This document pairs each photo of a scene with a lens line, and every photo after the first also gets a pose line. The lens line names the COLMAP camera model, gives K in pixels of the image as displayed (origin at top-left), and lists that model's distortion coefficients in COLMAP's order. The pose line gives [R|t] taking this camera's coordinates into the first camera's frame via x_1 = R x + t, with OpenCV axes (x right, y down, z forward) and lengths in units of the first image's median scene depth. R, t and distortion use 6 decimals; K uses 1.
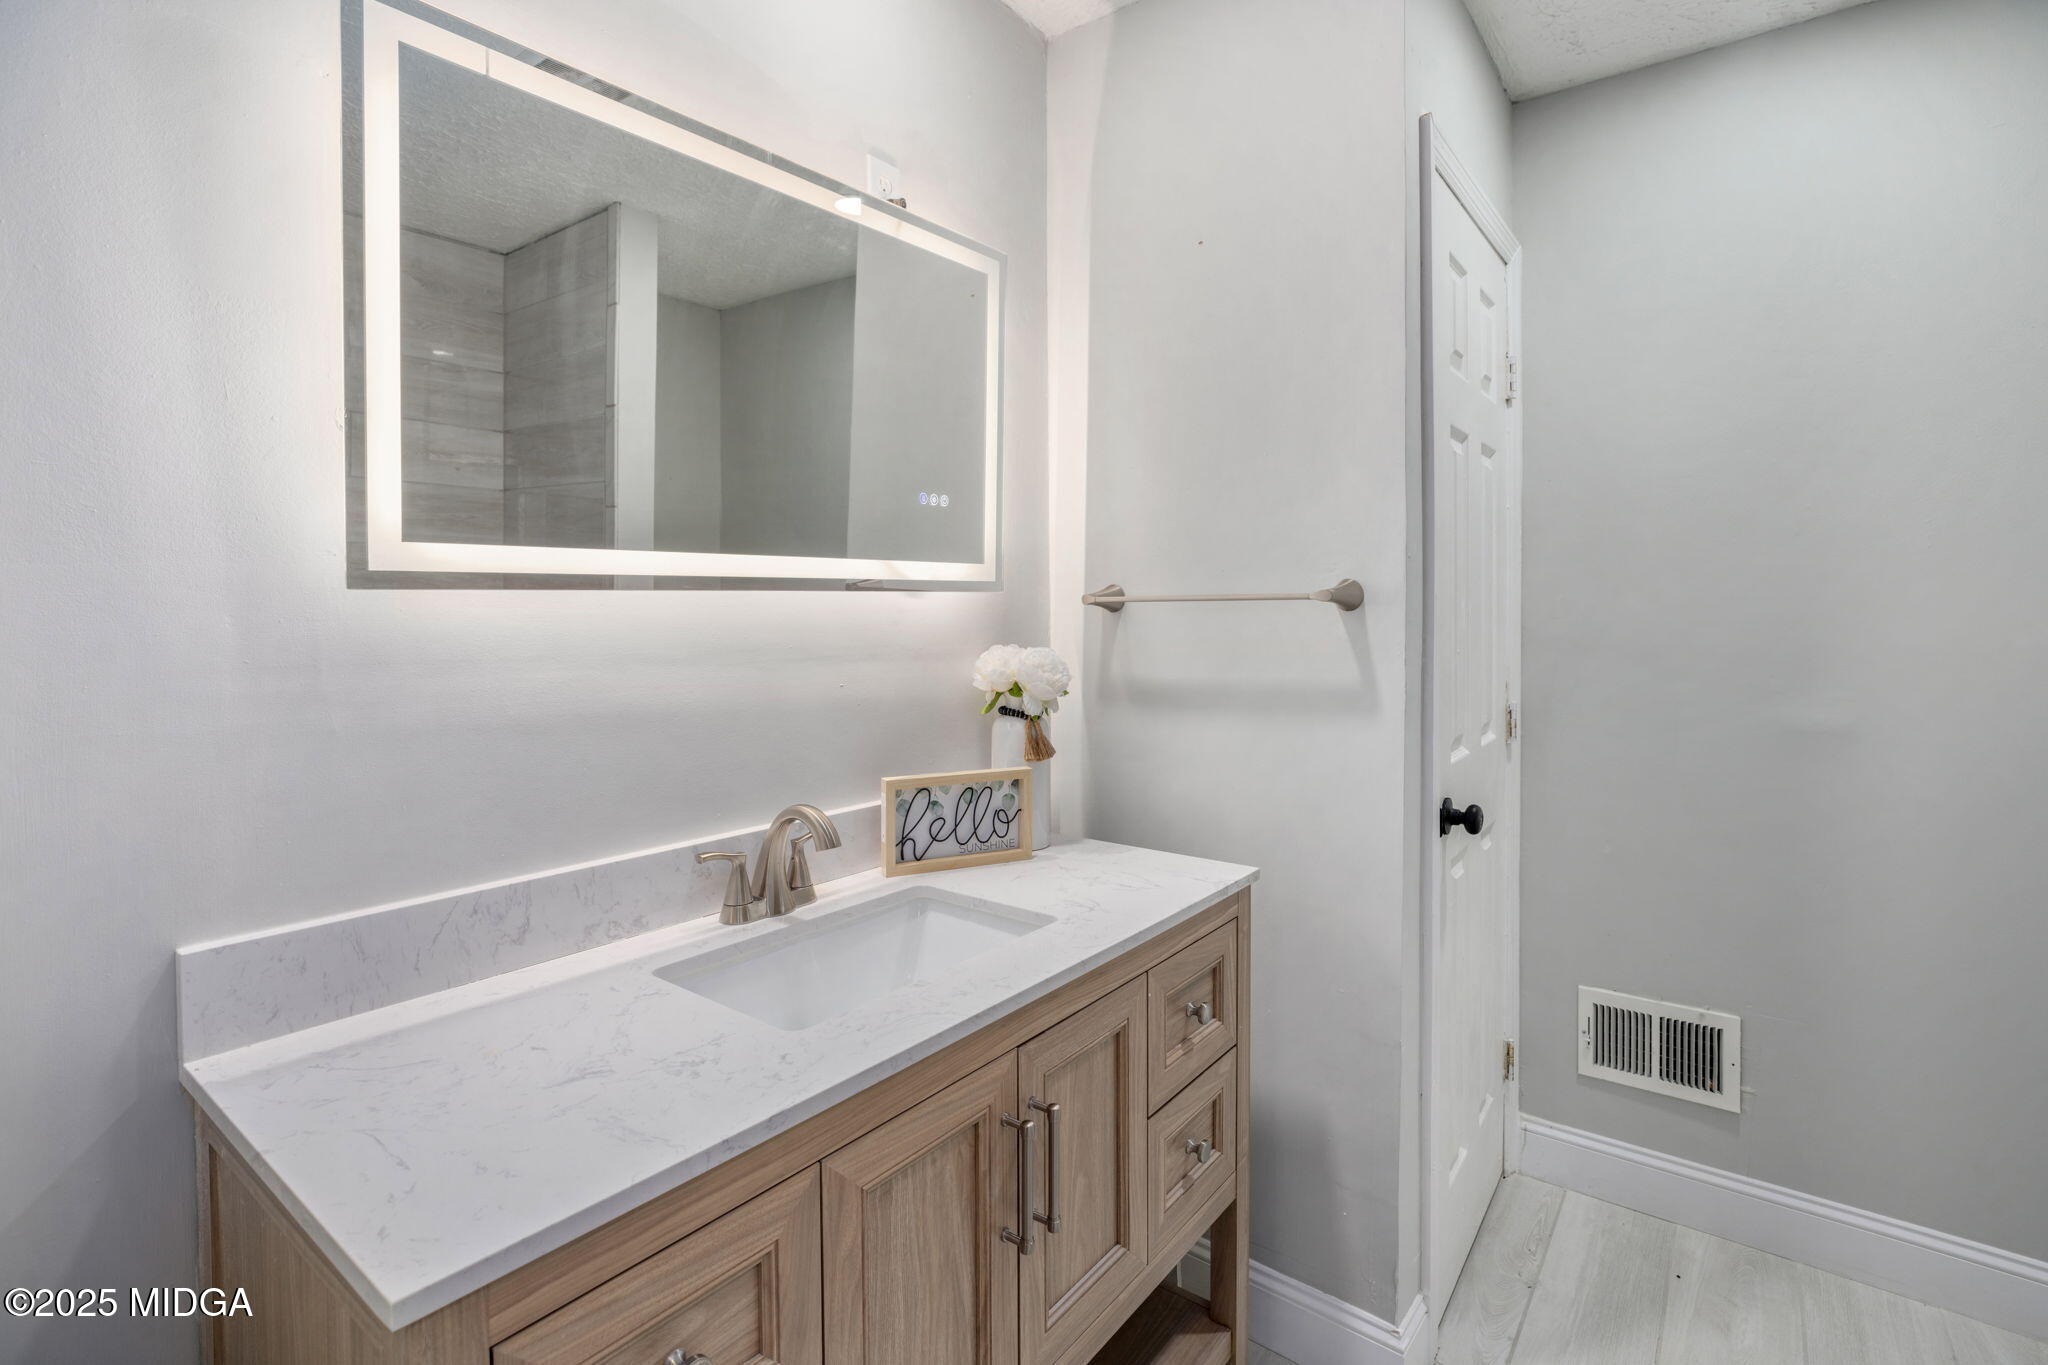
lens RADIAL K [[939.6, 0, 1024.5], [0, 939.6, 685.0], [0, 0, 1]] dist [-0.009688, 0.001106]
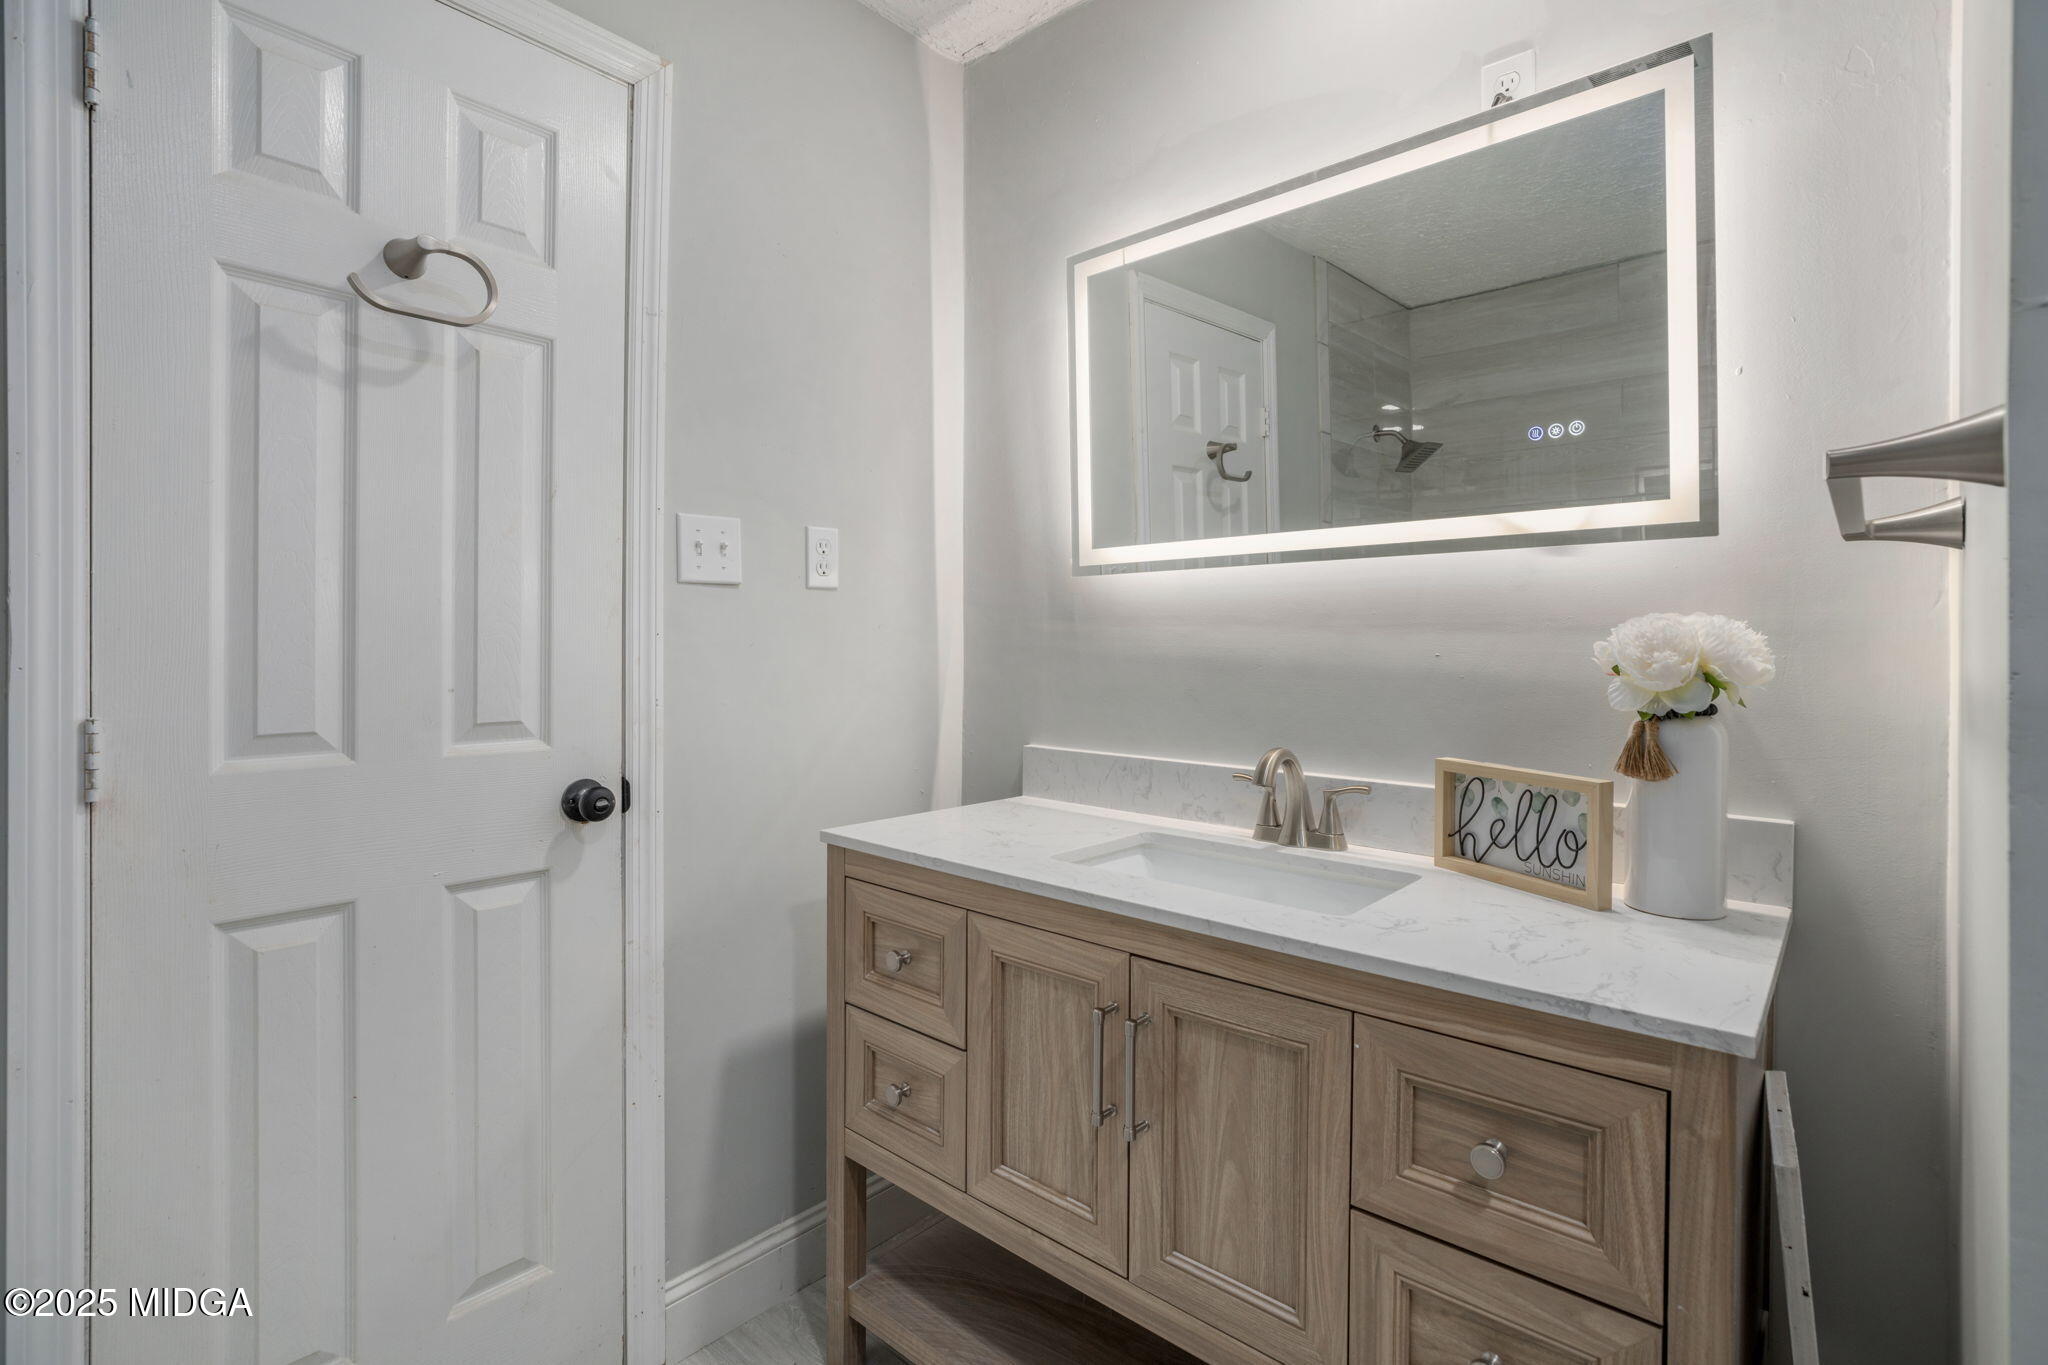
lens RADIAL K [[939.6, 0, 1024.5], [0, 939.6, 671.2], [0, 0, 1]] dist [-0.009688, 0.001106]
pose [[-0.038040, 0.041267, -0.998424, 0.884515], [-0.077911, 0.995983, 0.044134, 0.009737], [0.996234, 0.079467, -0.034672, 0.714663]]
